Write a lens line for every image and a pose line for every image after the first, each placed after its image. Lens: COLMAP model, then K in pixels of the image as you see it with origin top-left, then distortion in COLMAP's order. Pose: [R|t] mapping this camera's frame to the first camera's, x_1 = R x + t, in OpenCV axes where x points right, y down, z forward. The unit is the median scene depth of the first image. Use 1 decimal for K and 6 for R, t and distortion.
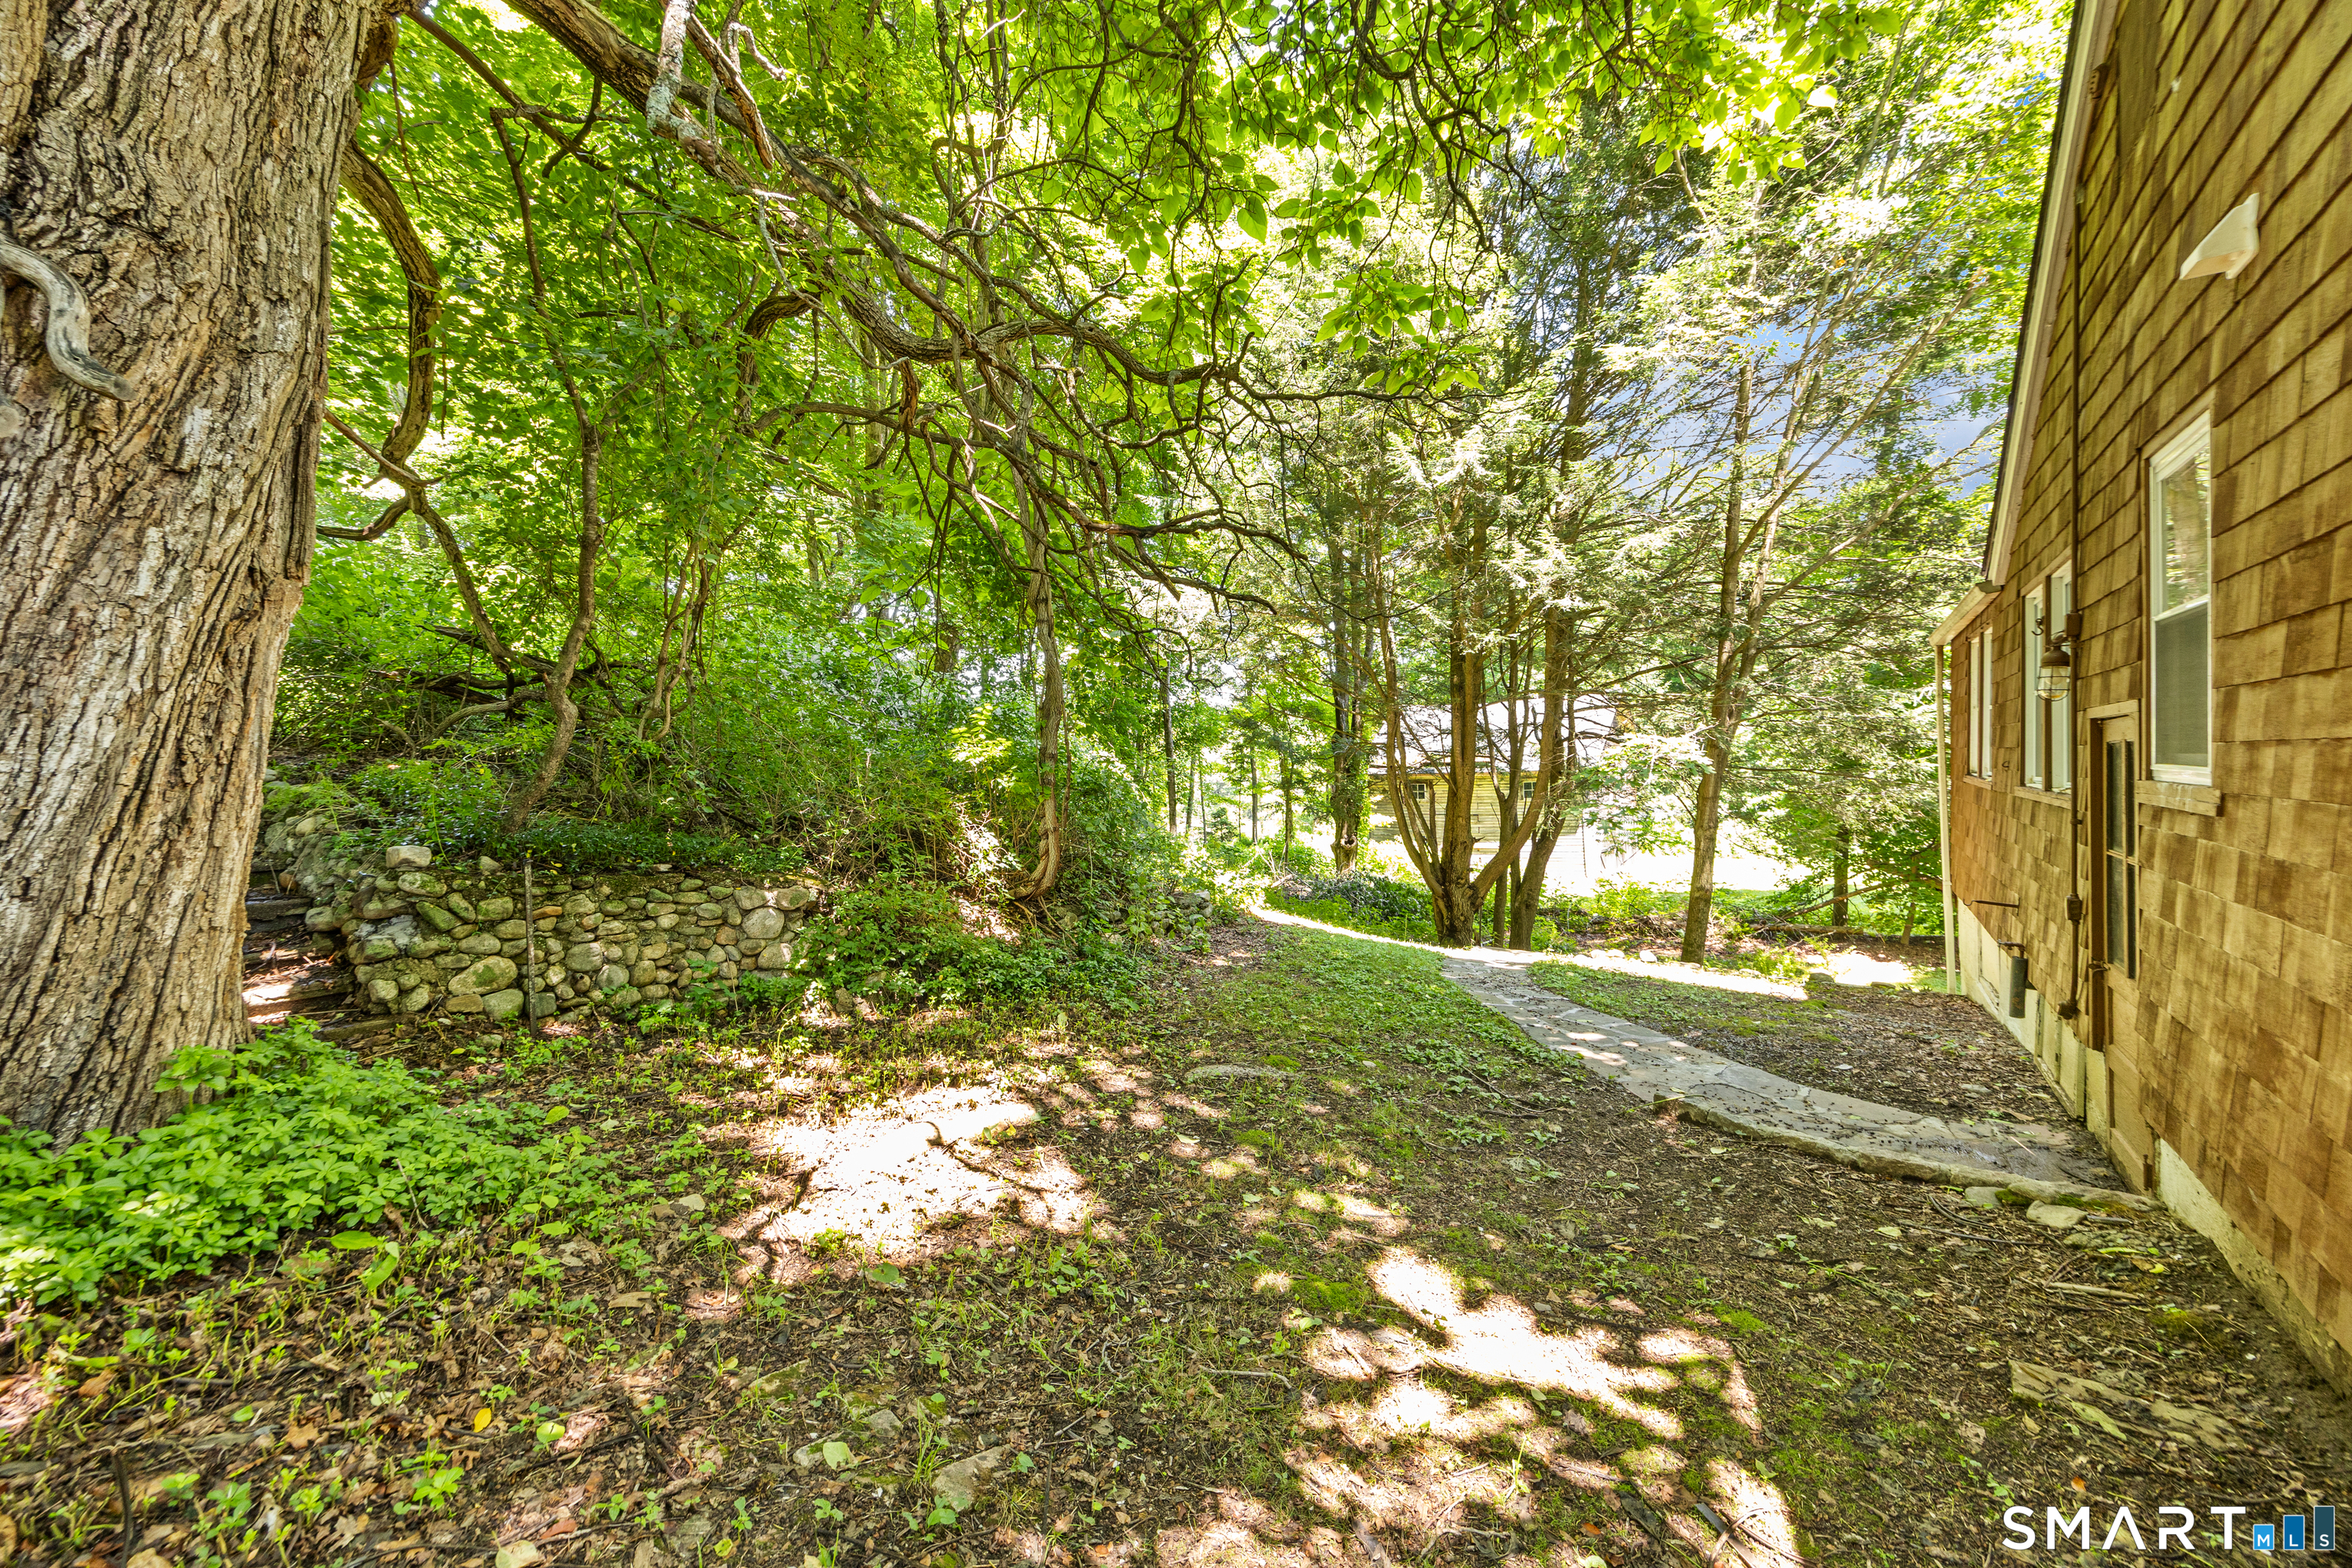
lens RADIAL K [[900.4, 0, 1176.0], [0, 900.4, 788.9], [0, 0, 1]] dist [-0.005693, -0.000721]
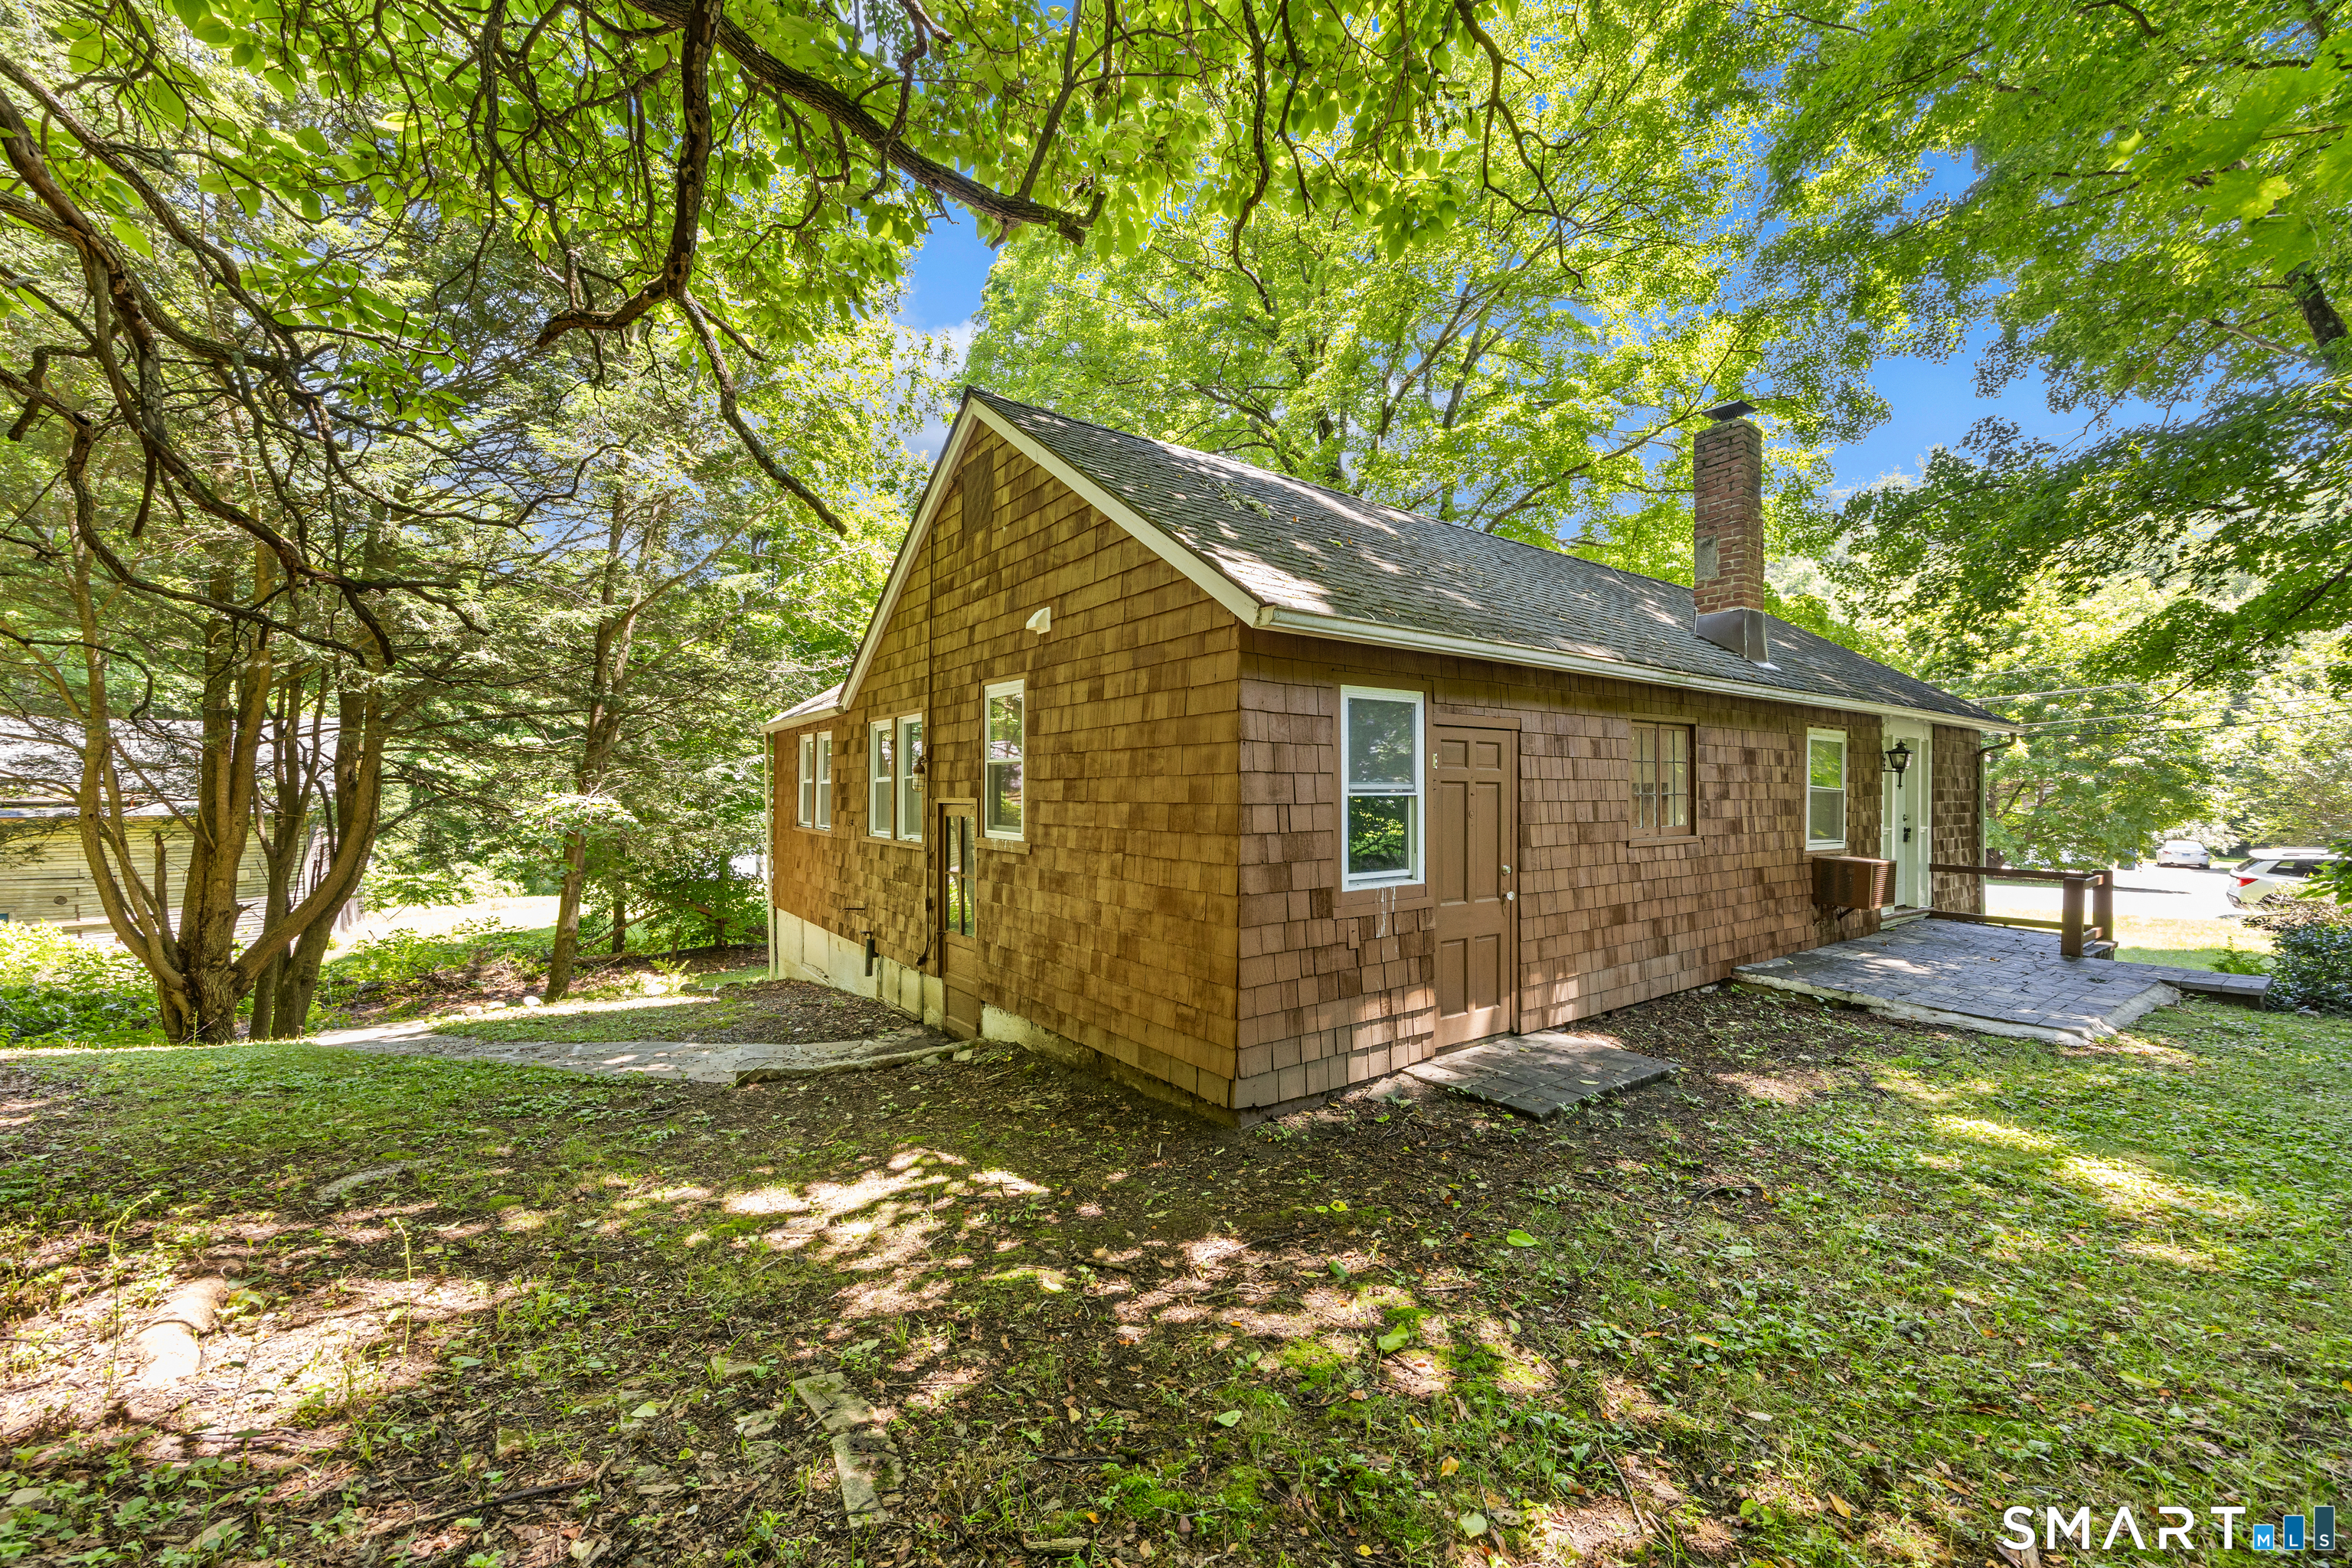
lens RADIAL K [[900.4, 0, 1168.6], [0, 900.4, 789.0], [0, 0, 1]] dist [-0.005693, -0.000721]
pose [[0.302565, 0.026015, 0.952774, -0.938844], [0.014186, 0.999394, -0.031793, -0.058019], [-0.953023, 0.023135, 0.302012, -0.070778]]
